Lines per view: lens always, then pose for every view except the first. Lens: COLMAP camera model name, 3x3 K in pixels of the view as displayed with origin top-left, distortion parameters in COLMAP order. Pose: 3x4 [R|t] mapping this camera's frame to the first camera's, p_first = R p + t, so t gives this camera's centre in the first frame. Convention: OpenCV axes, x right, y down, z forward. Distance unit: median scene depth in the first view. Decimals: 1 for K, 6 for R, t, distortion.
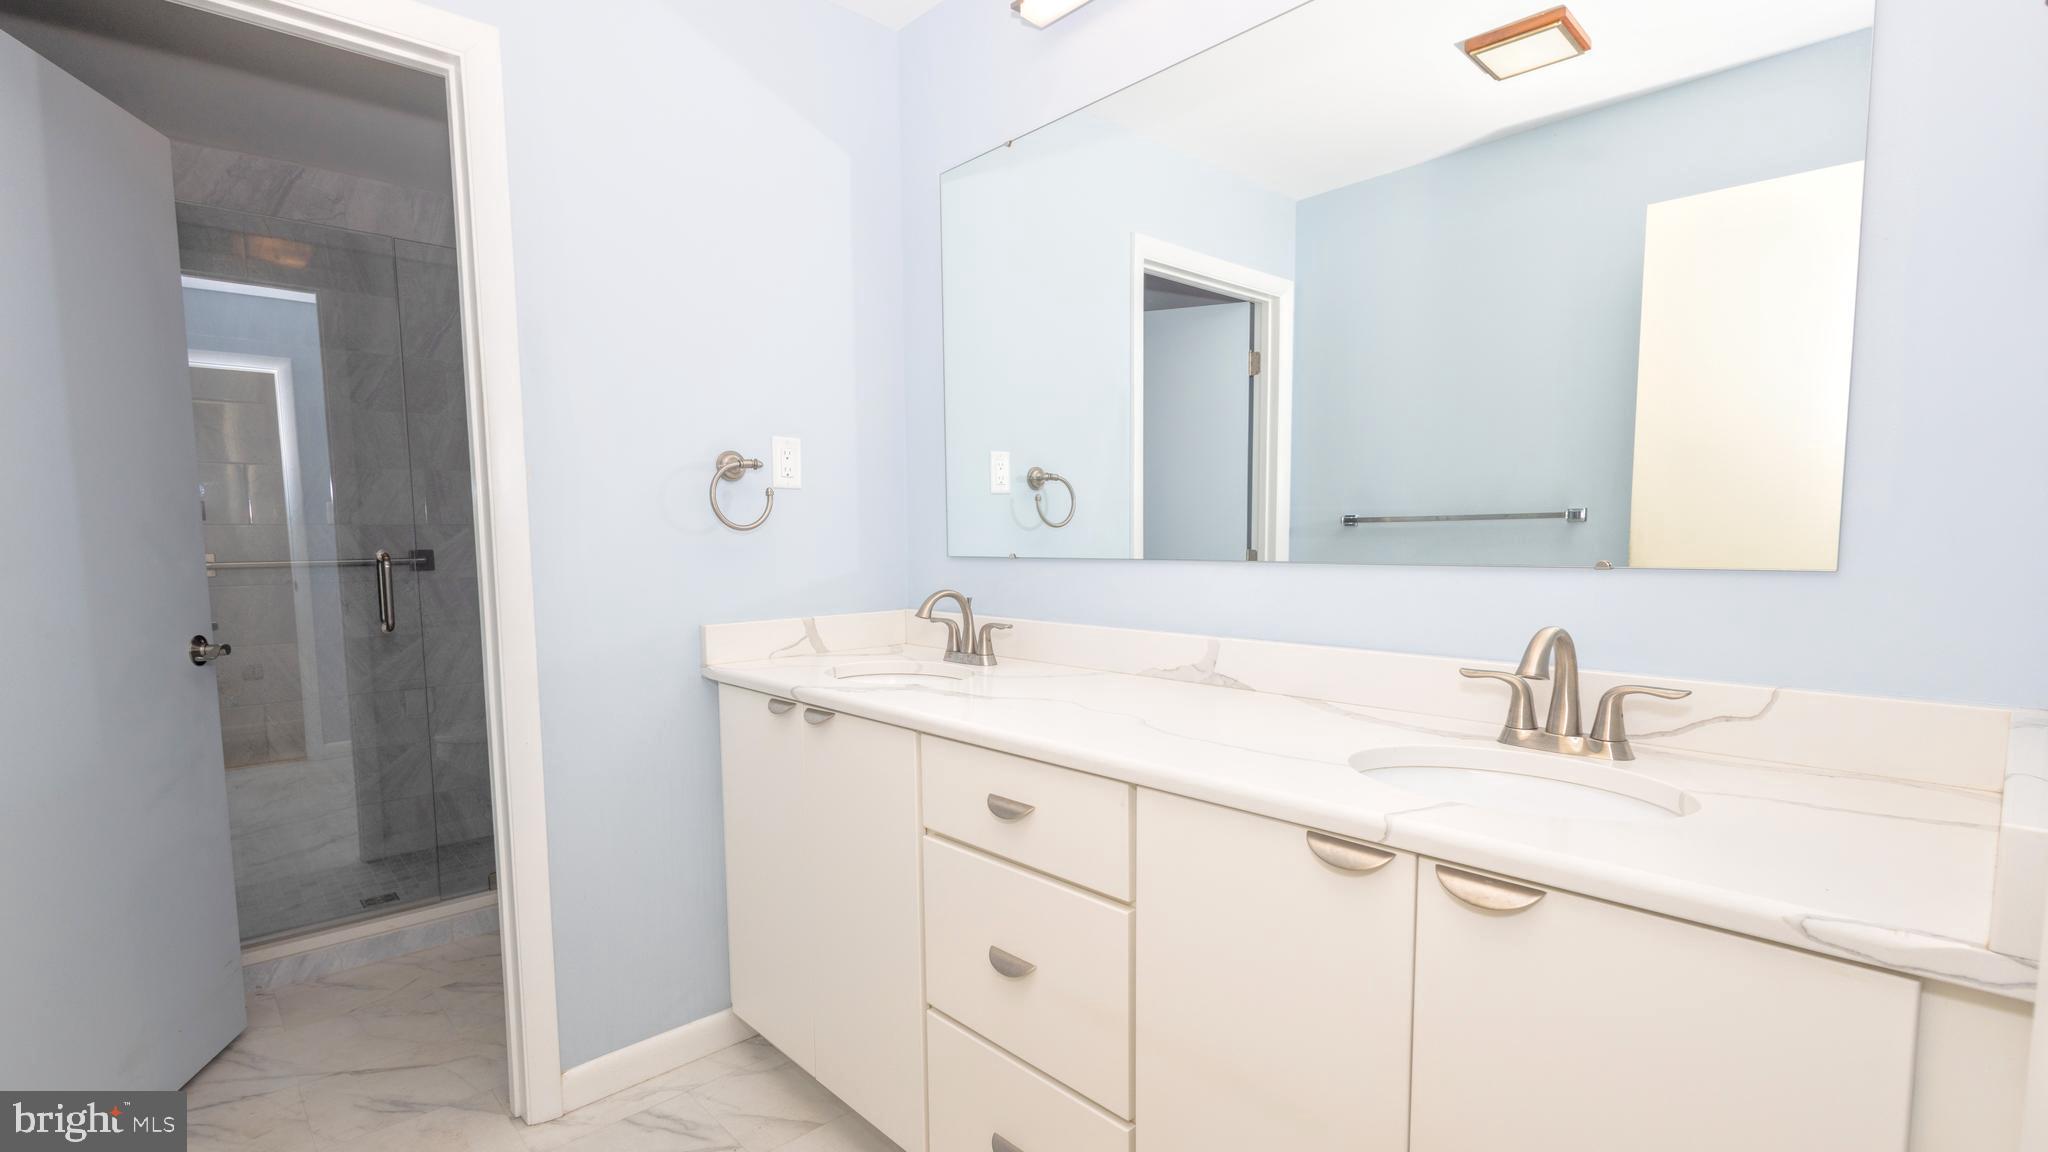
lens RADIAL K [[941.5, 0, 1008.5], [0, 941.5, 613.9], [0, 0, 1]] dist [0.009906, -0.000206]
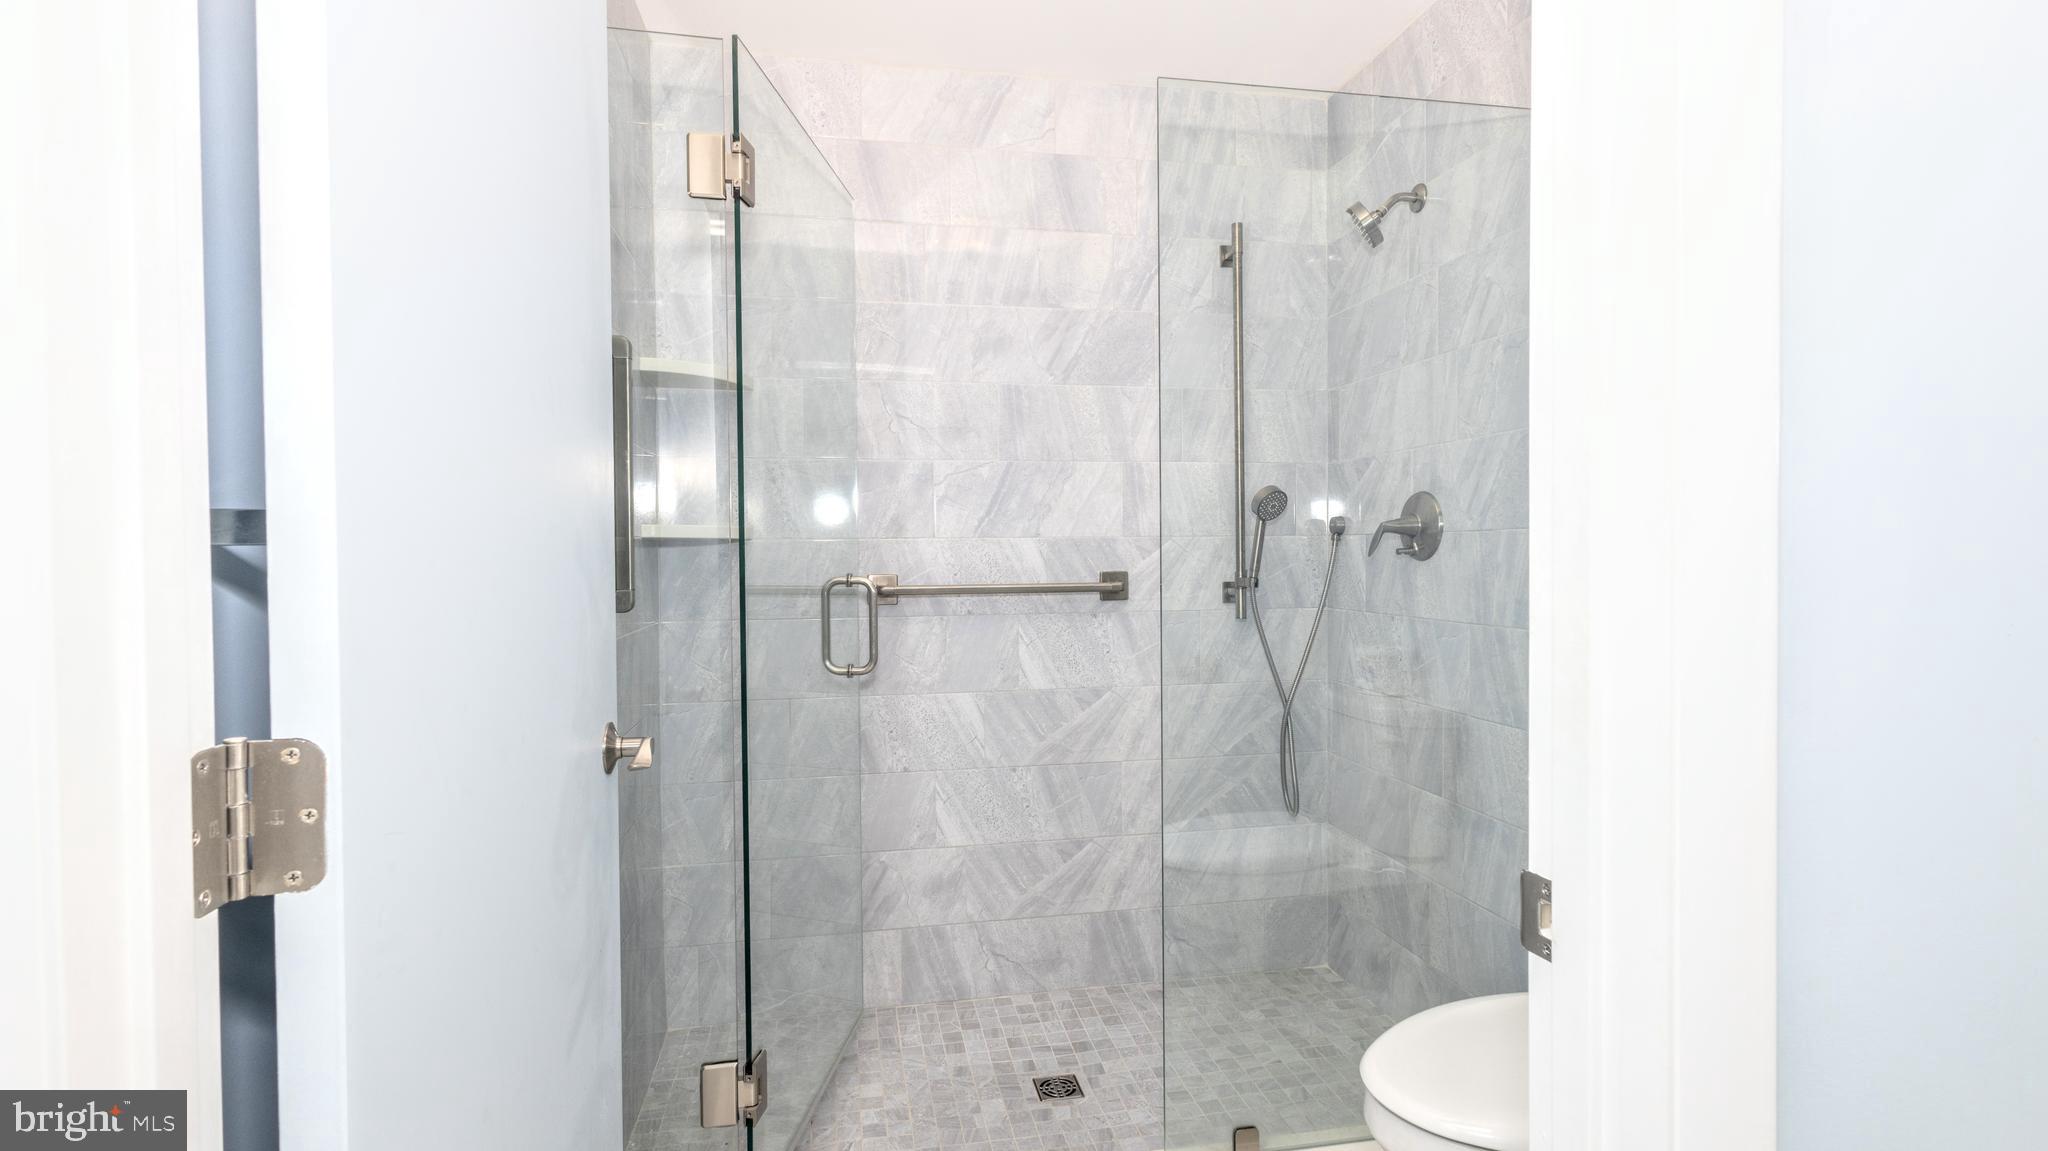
lens RADIAL K [[945.6, 0, 1022.1], [0, 945.6, 564.8], [0, 0, 1]] dist [-0.003223, -0.000014]
pose [[0.854422, 0.010076, -0.519482, -0.218868], [-0.047960, 0.997073, -0.059543, -0.018908], [0.517361, 0.075789, 0.852405, 0.247006]]
